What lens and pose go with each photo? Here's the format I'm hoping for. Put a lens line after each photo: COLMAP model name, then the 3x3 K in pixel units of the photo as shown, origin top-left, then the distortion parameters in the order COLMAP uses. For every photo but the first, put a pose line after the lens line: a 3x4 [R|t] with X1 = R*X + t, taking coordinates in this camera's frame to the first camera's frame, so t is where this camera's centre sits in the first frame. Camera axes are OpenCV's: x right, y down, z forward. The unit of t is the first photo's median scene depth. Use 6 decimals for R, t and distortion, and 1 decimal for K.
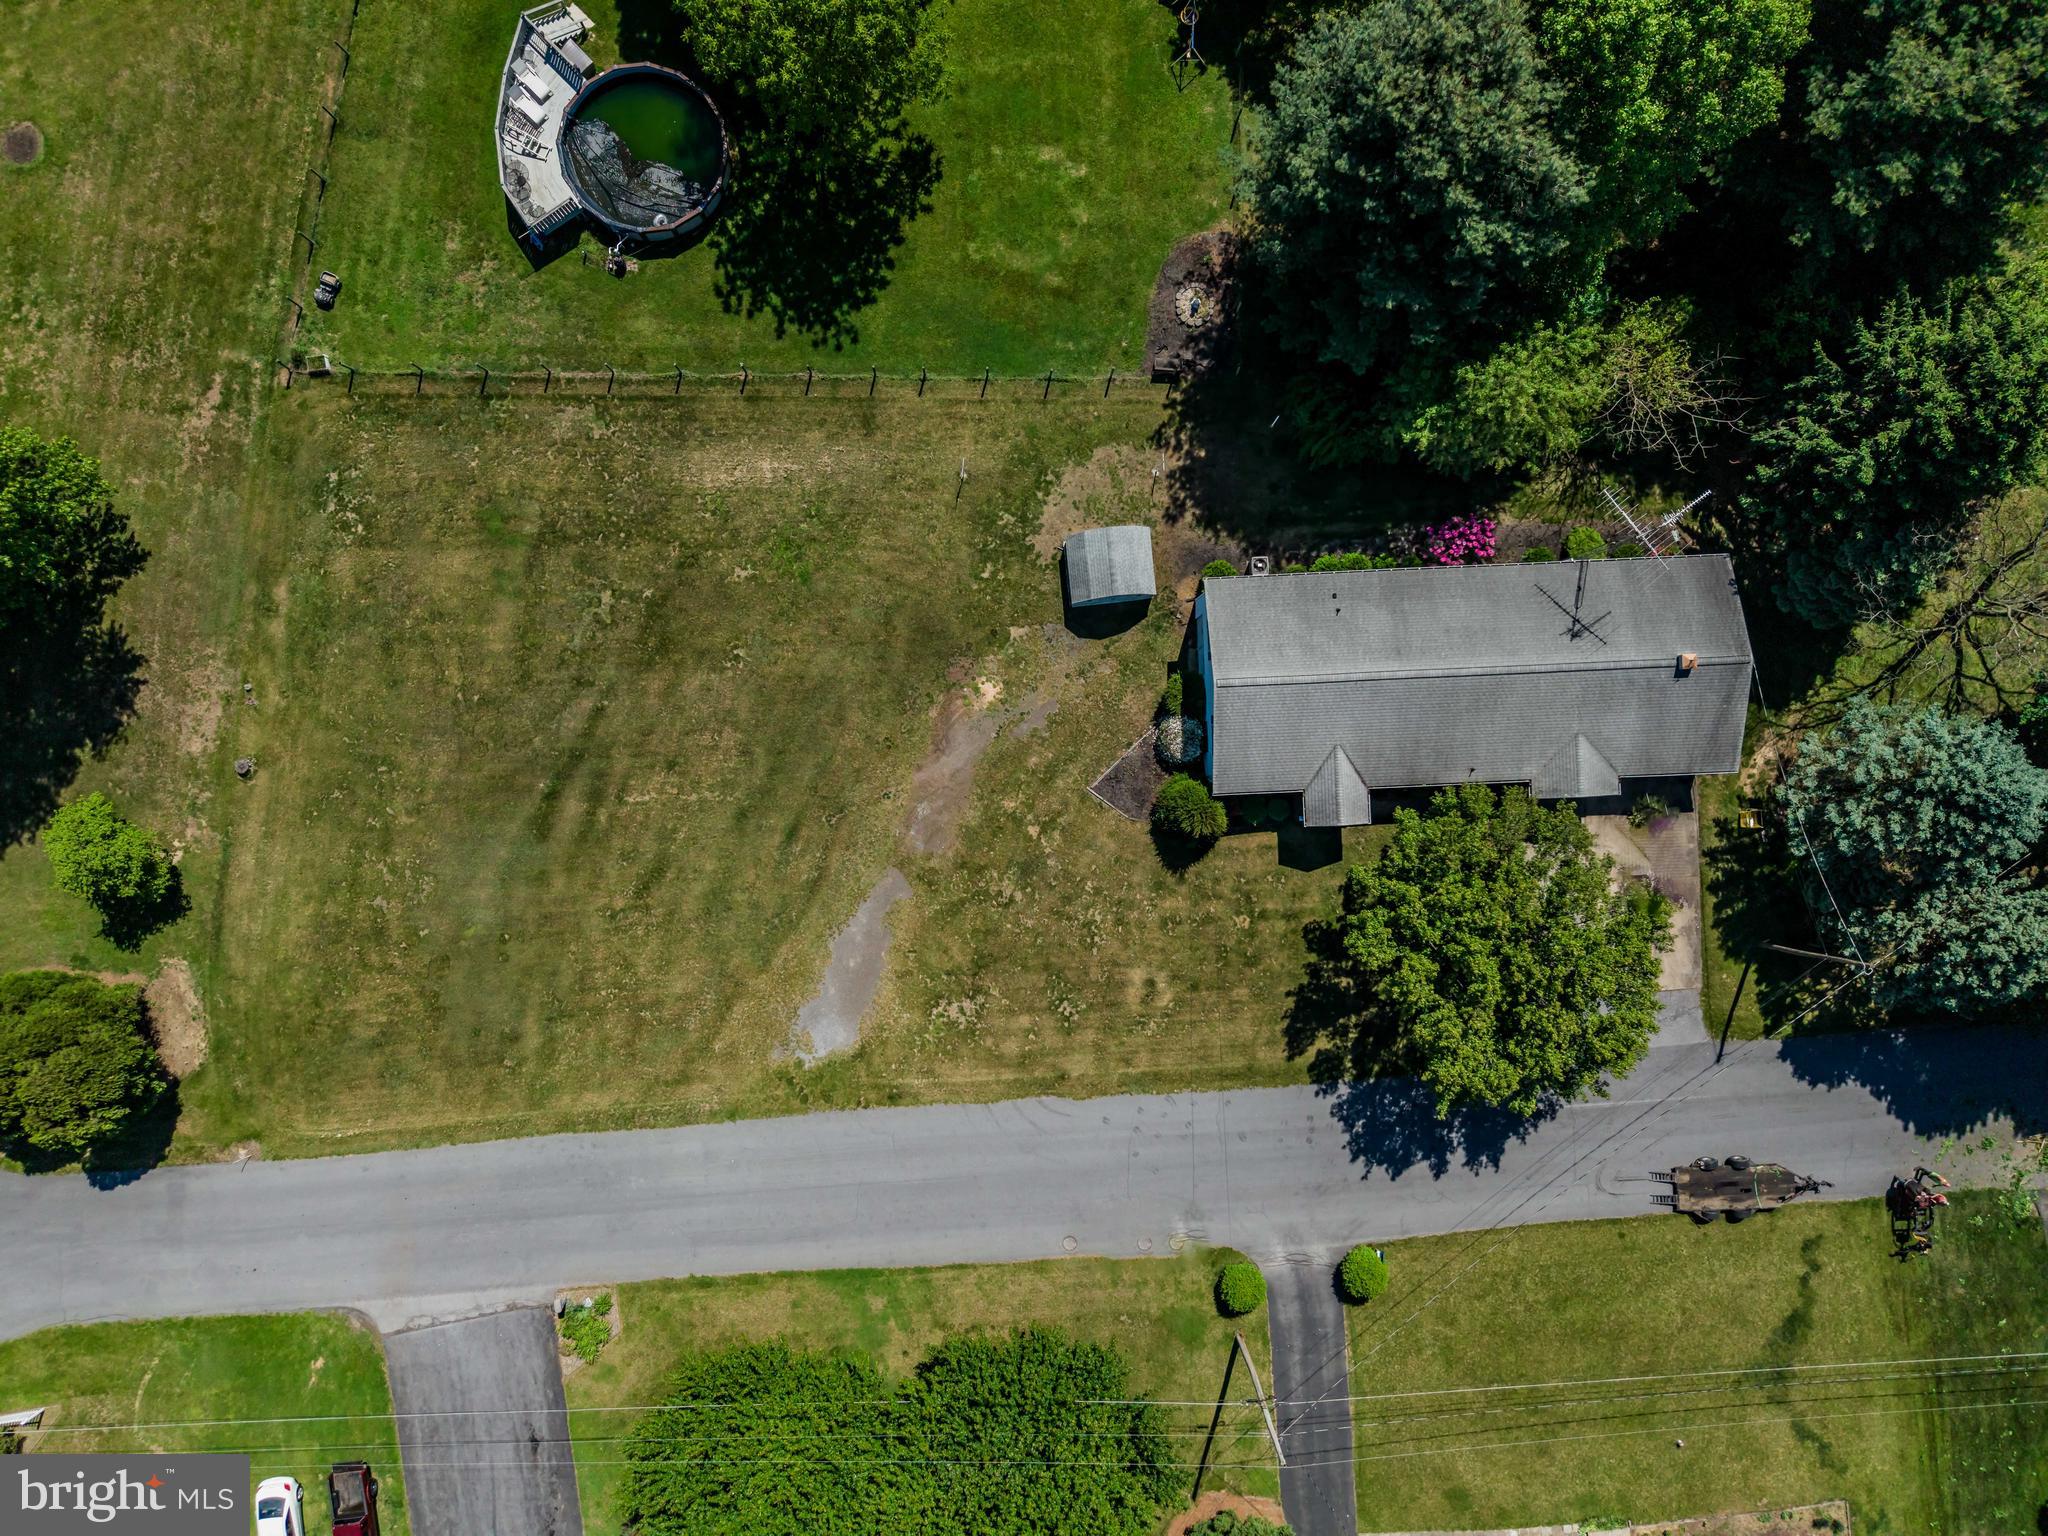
lens RADIAL K [[1357.1, 0, 1012.6], [0, 1357.1, 767.0], [0, 0, 1]] dist [0.080878, -0.130914]
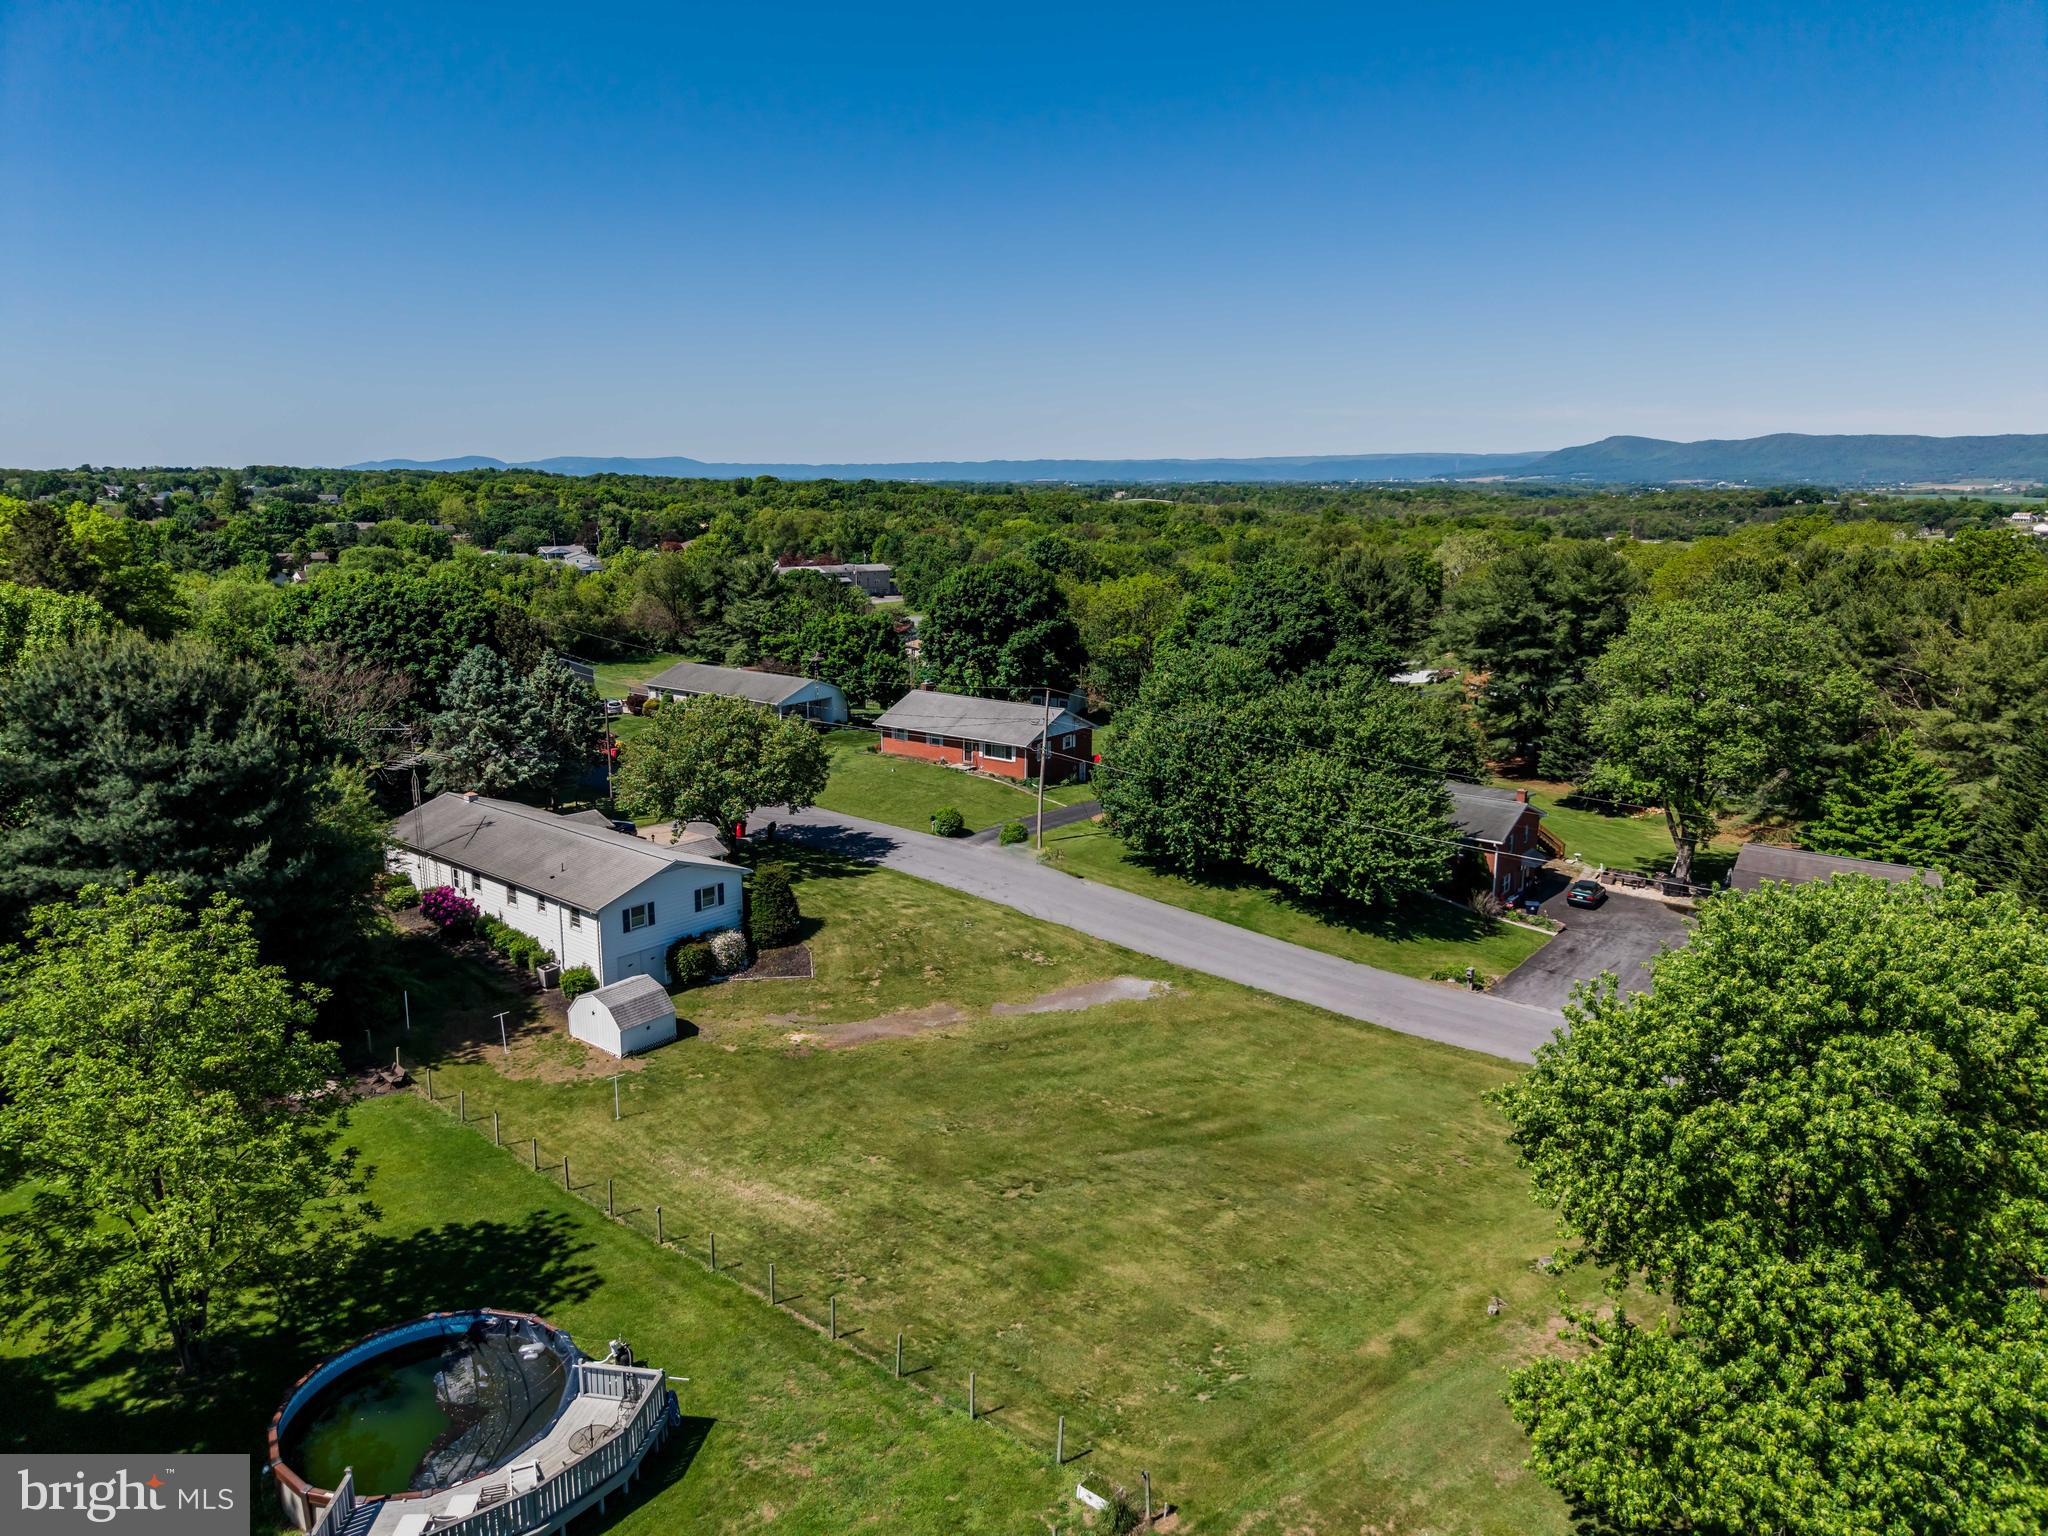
lens RADIAL K [[1357.1, 0, 1012.6], [0, 1357.1, 767.0], [0, 0, 1]] dist [0.080878, -0.130914]
pose [[-0.730878, -0.173277, 0.660146, -0.772039], [0.682019, -0.148789, 0.716039, -0.647545], [-0.025851, 0.973569, 0.226925, 0.588444]]
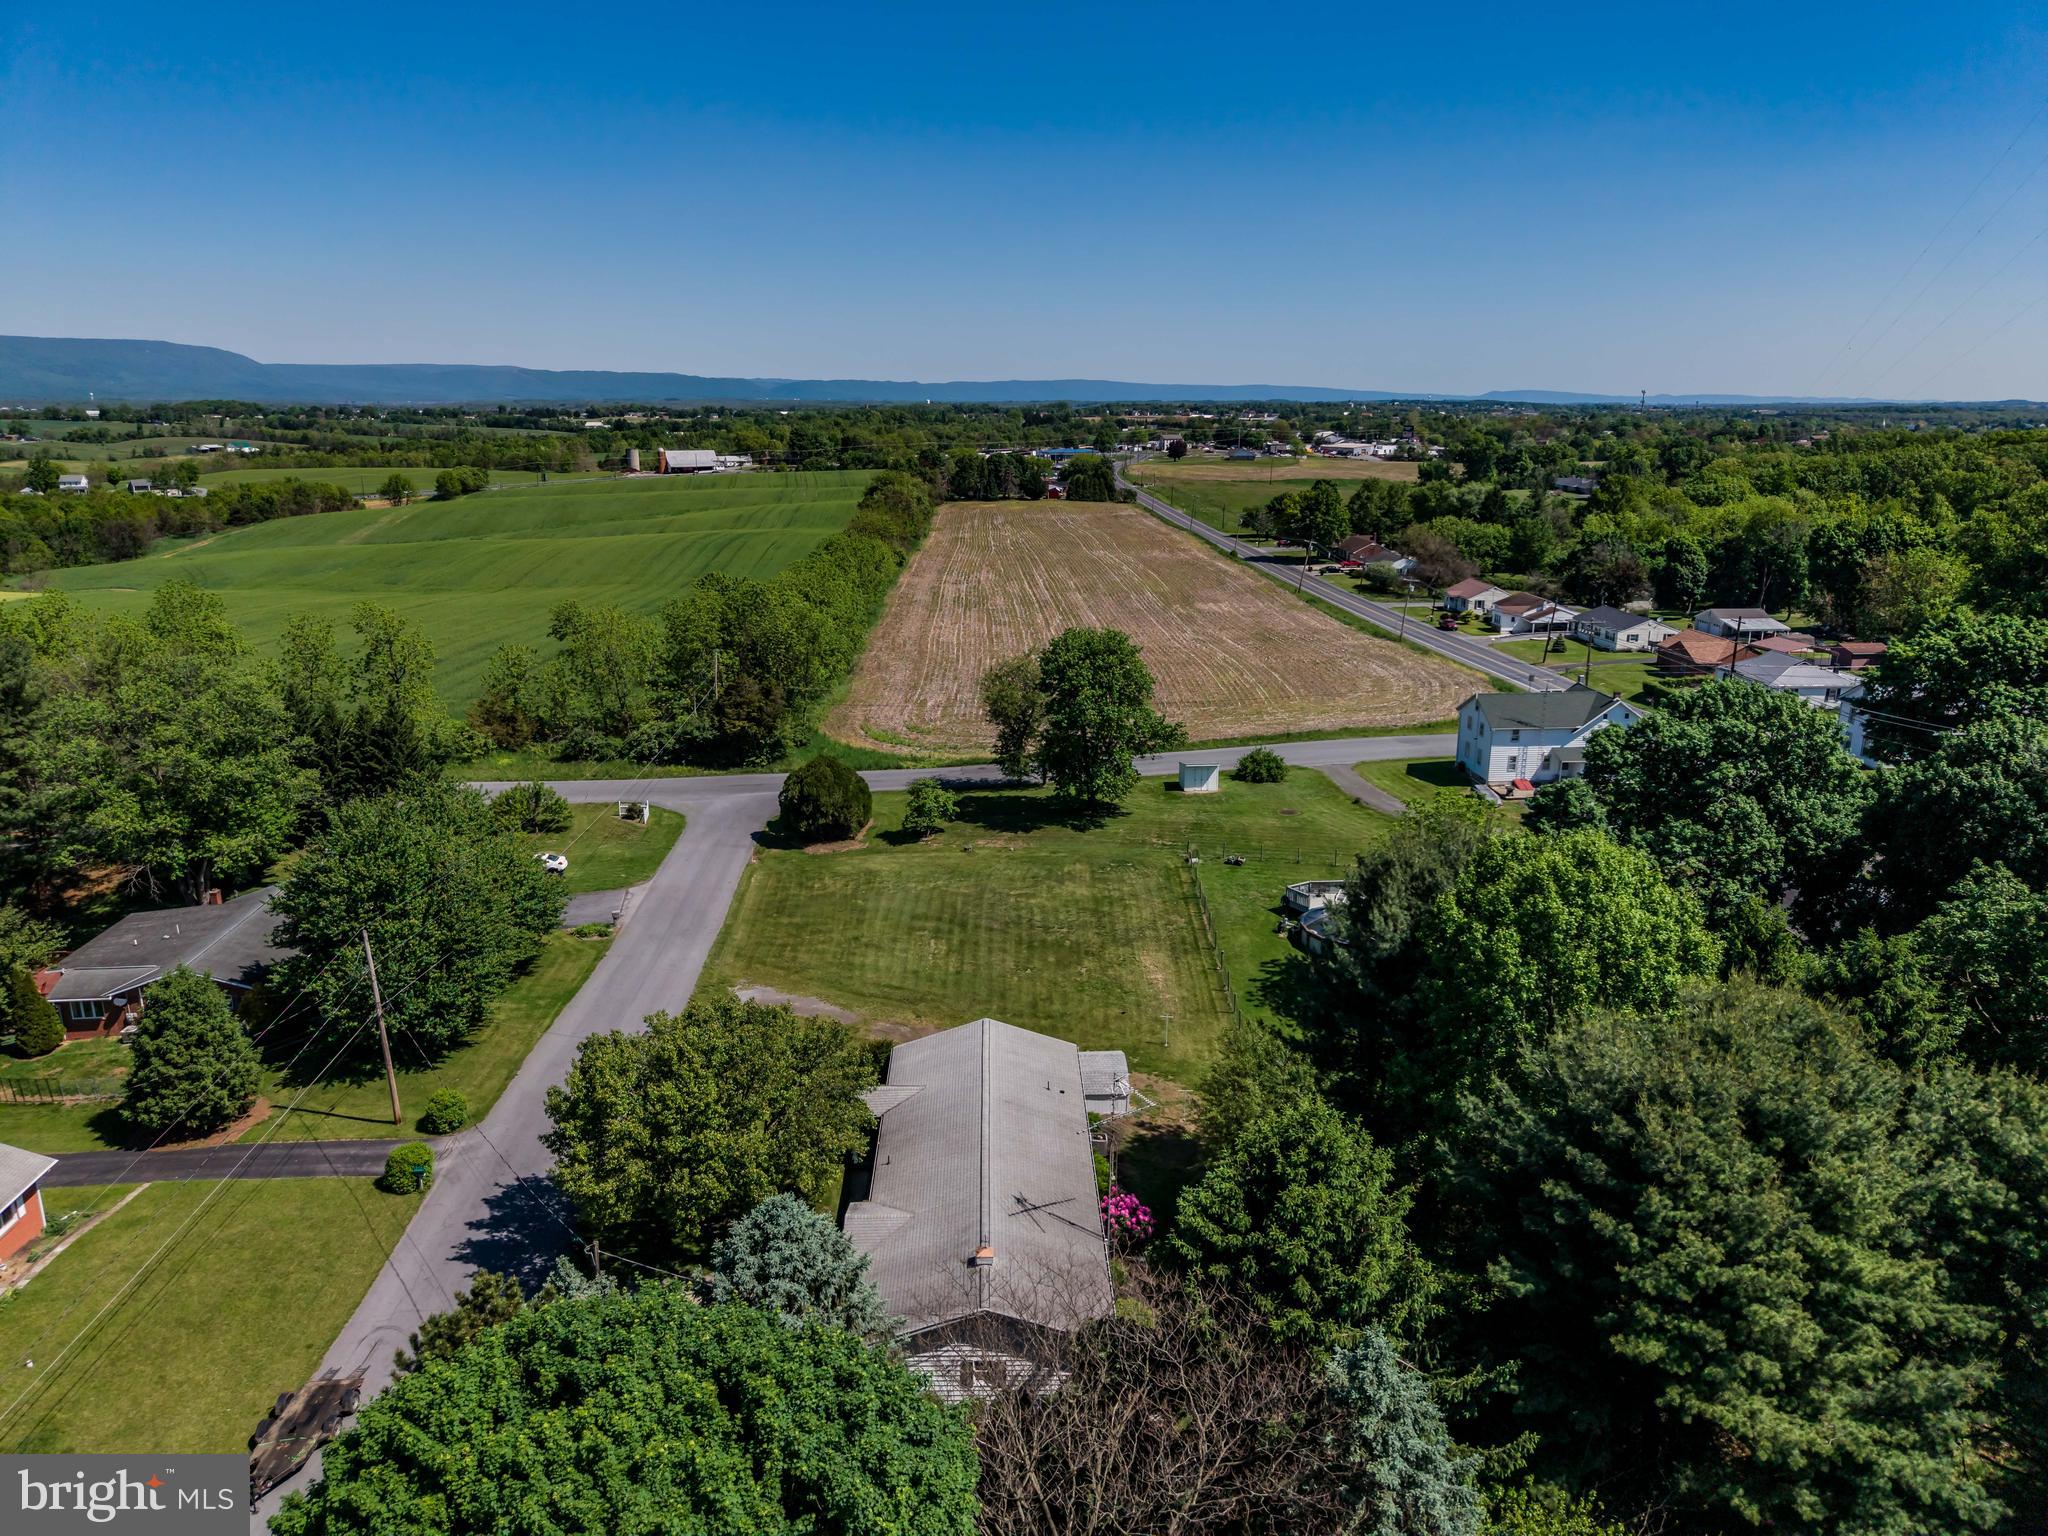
lens RADIAL K [[1357.1, 0, 1012.6], [0, 1357.1, 767.0], [0, 0, 1]] dist [0.080878, -0.130914]
pose [[-0.025012, 0.233093, -0.972133, 1.156035], [-0.999687, -0.006222, 0.024229, -0.101972], [-0.000401, 0.972435, 0.233176, 0.465077]]
